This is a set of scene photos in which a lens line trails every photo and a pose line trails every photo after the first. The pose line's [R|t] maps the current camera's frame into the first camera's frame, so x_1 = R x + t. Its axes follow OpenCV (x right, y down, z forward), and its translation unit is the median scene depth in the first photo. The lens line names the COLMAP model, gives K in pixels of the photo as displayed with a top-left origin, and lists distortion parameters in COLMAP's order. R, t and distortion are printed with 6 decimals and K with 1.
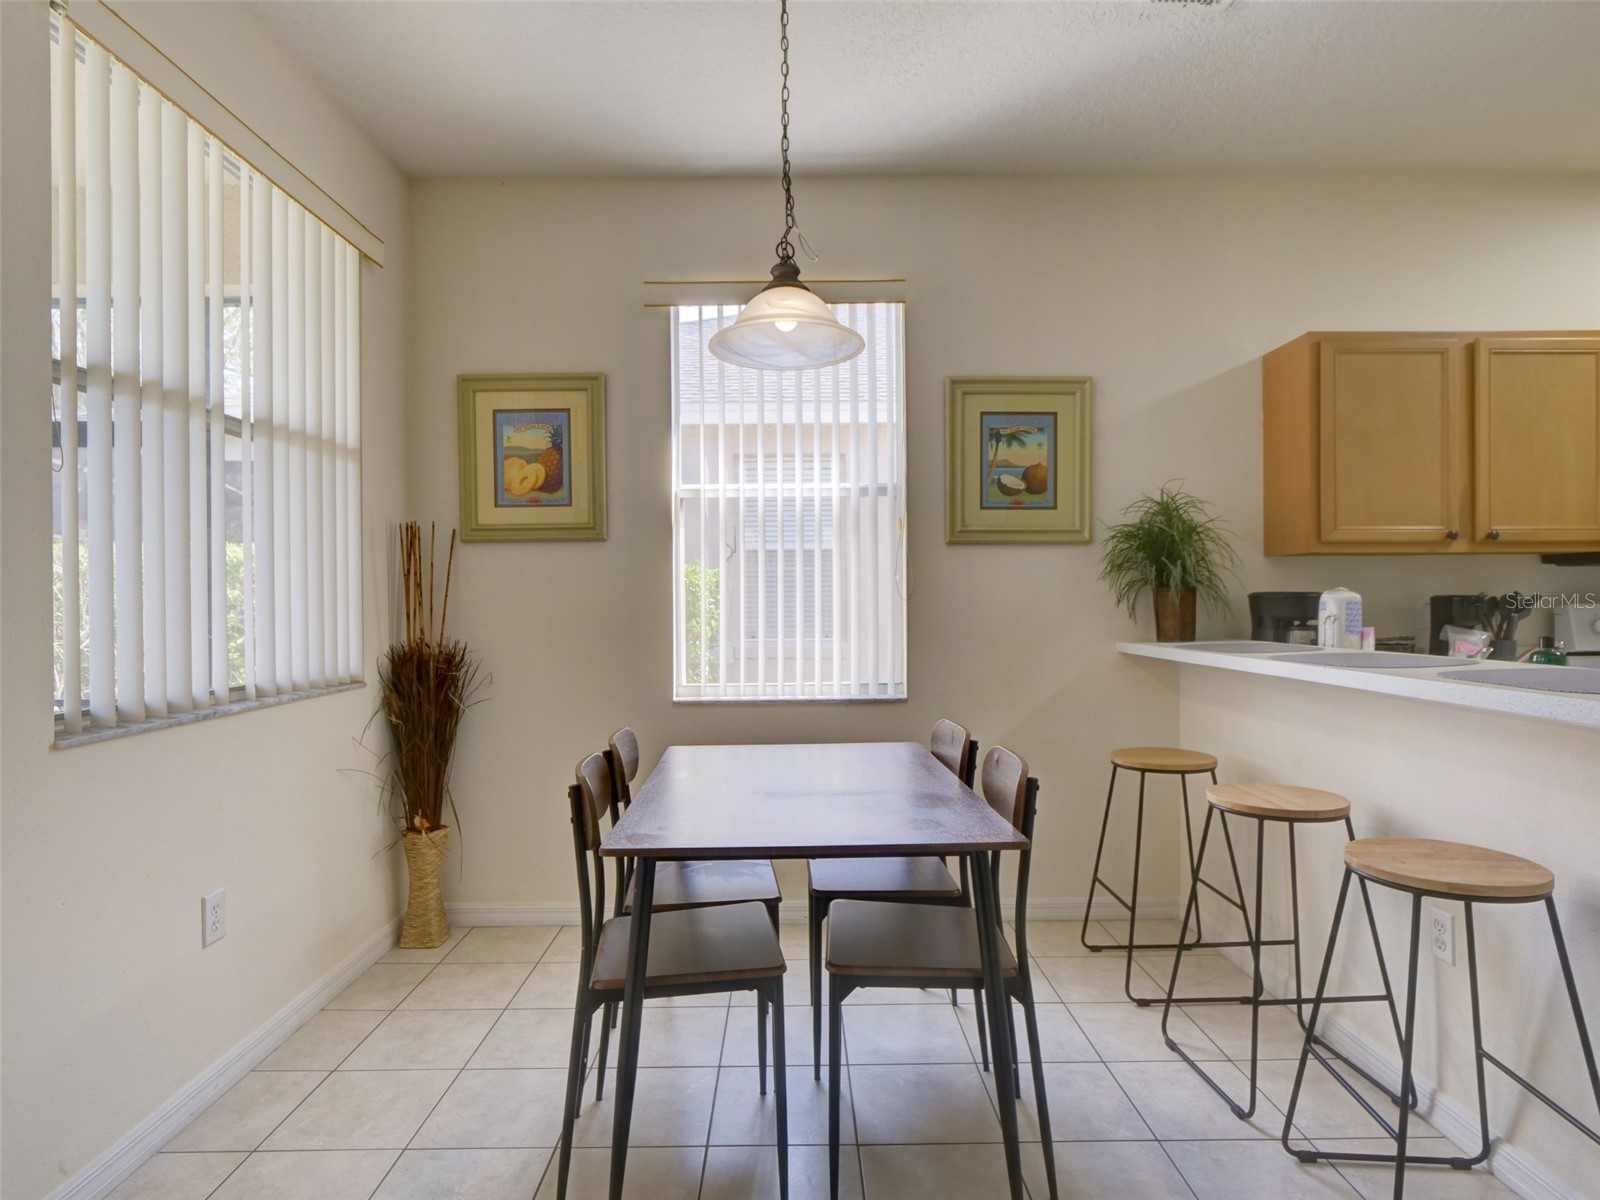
lens RADIAL K [[867.3, 0, 800.0], [0, 867.3, 600.0], [0, 0, 1]] dist [-0.001991, 0.000922]
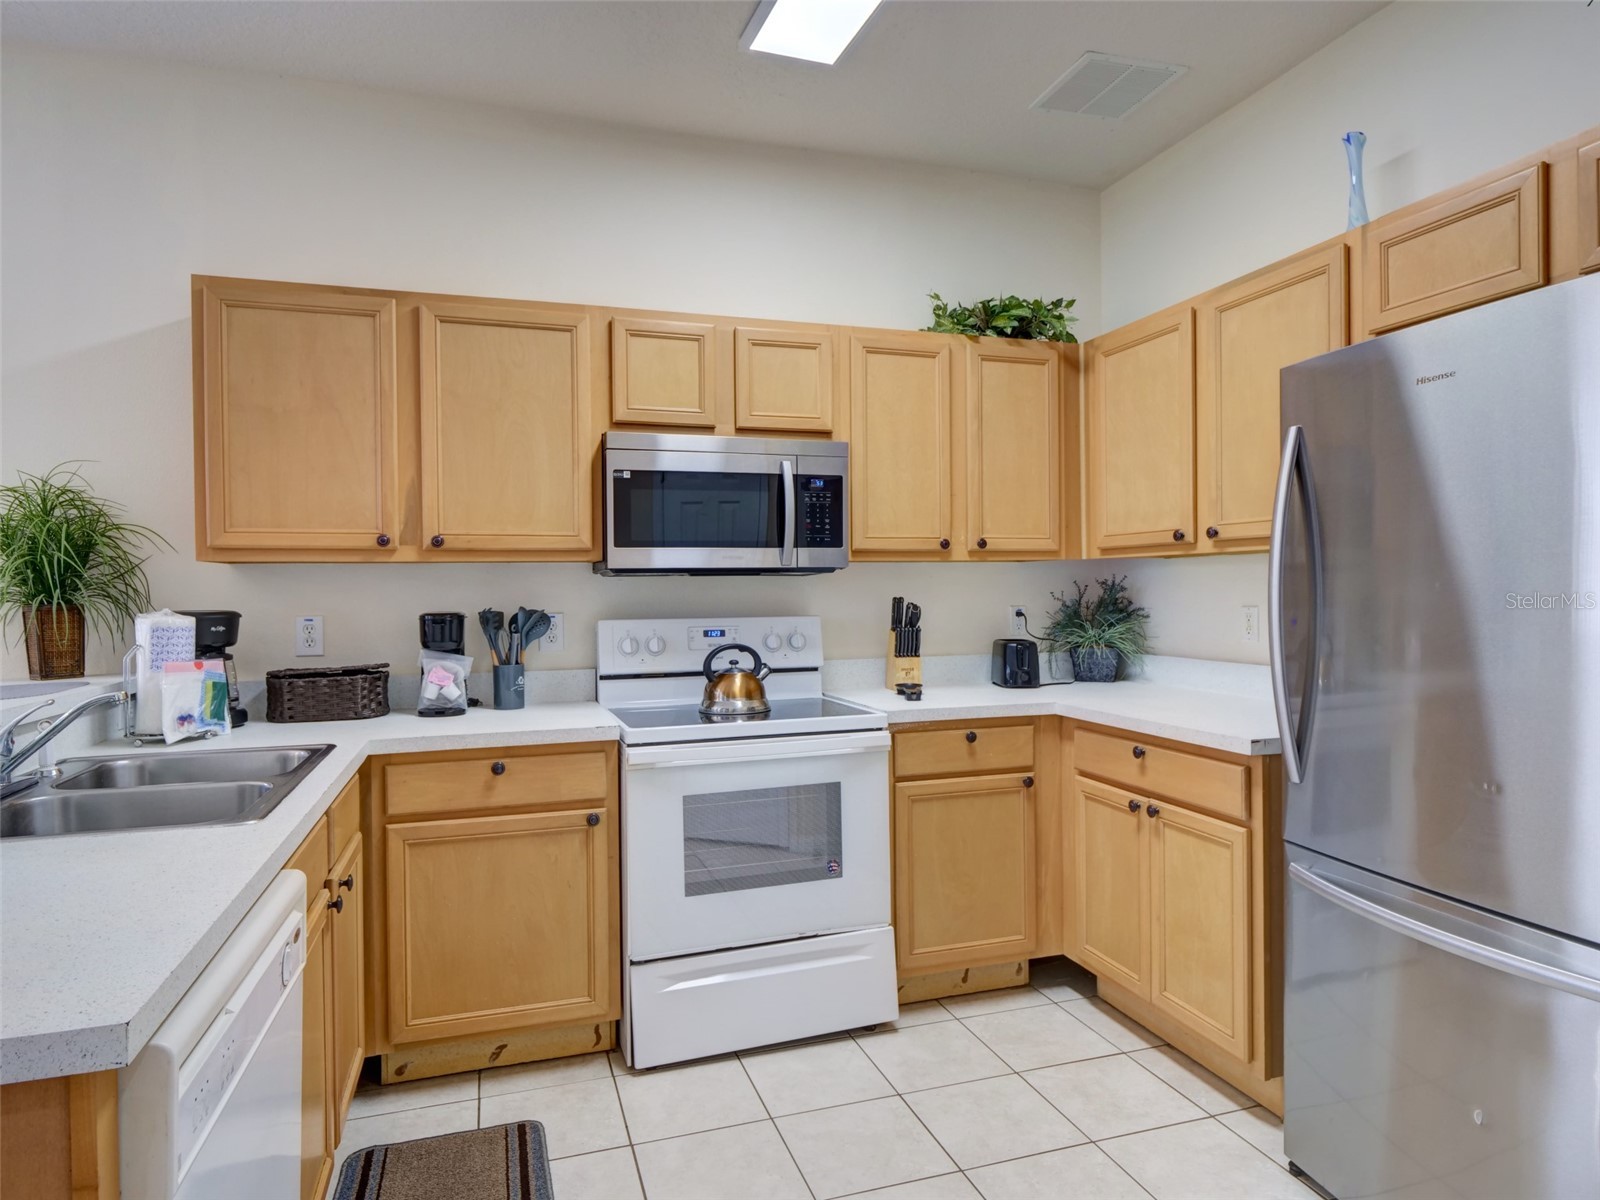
lens RADIAL K [[957.2, 0, 800.0], [0, 957.2, 600.0], [0, 0, 1]] dist [0.002888, 0.000289]
pose [[0.954456, -0.006698, 0.298278, 0.832849], [0.004636, 0.999960, 0.007620, -0.023256], [-0.298317, -0.005890, 0.954449, 0.023075]]
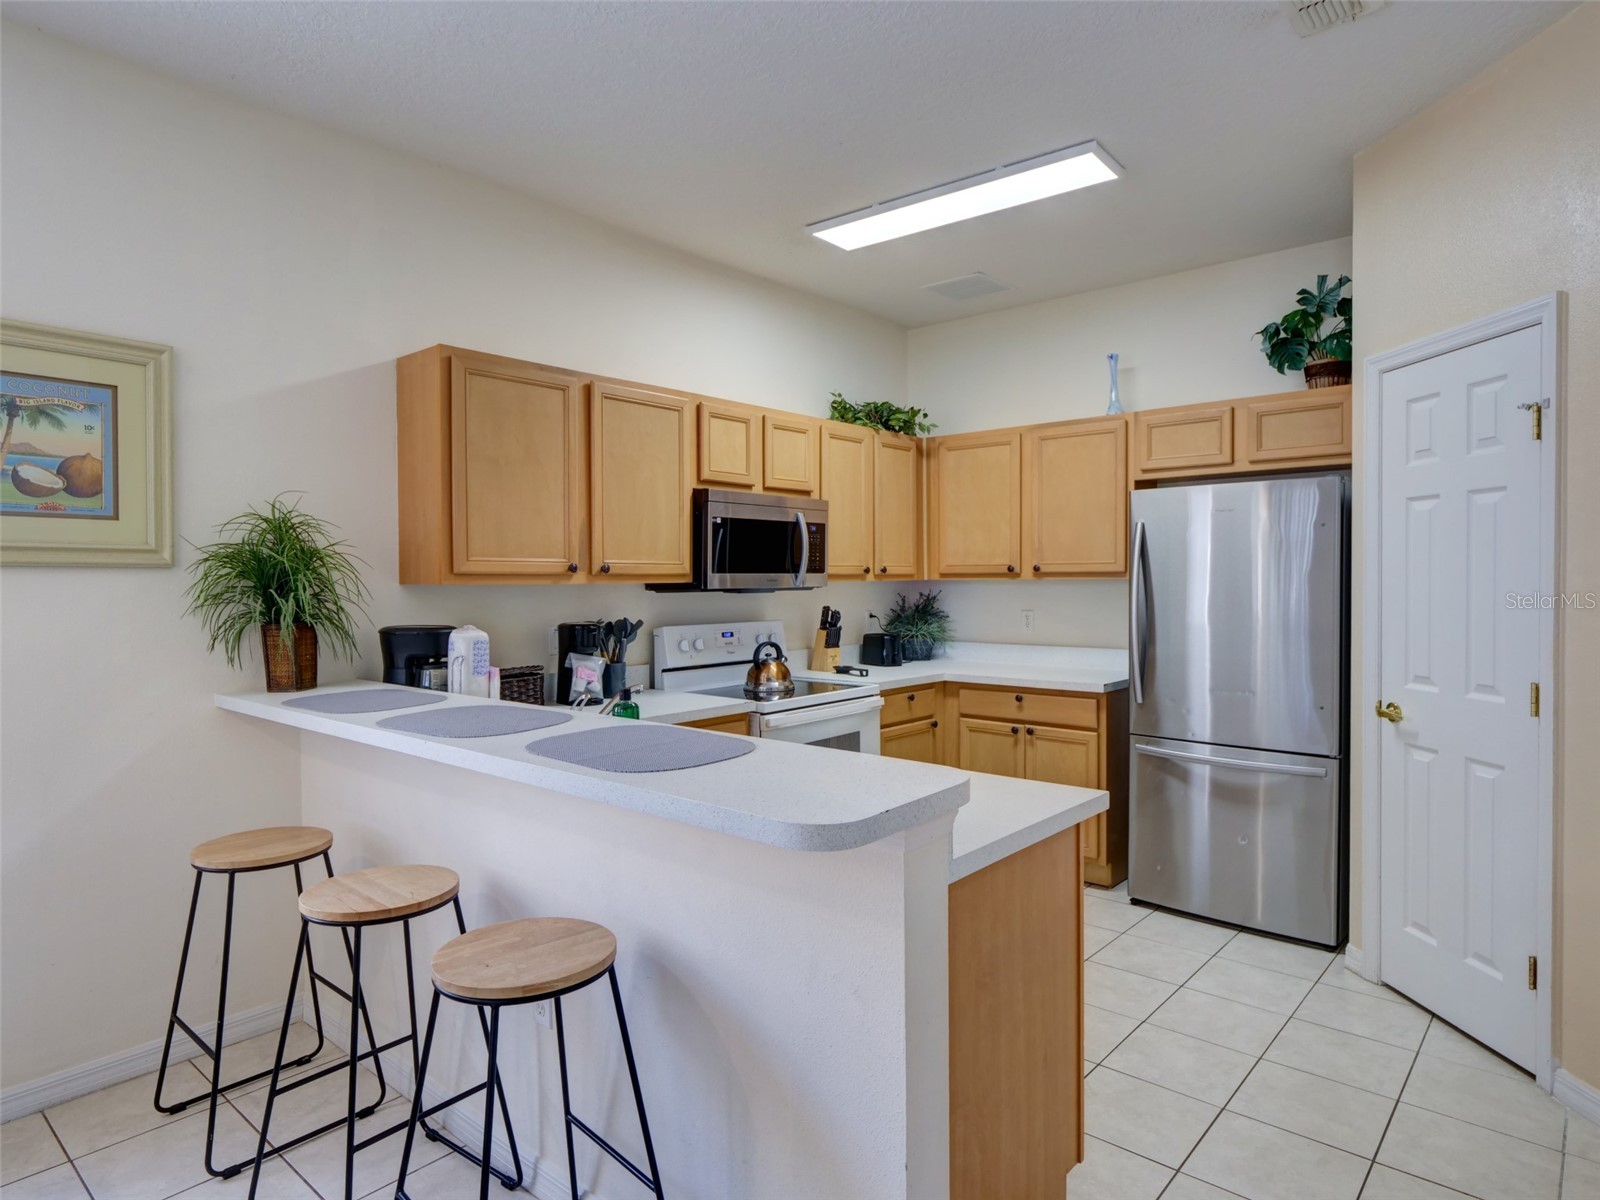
lens RADIAL K [[933.0, 0, 800.0], [0, 933.0, 600.0], [0, 0, 1]] dist [0.001903, 0.000948]
pose [[0.666221, -0.013635, 0.745629, 0.098660], [0.002186, 0.999864, 0.016330, -0.052715], [-0.745751, -0.009249, 0.666161, 0.053023]]
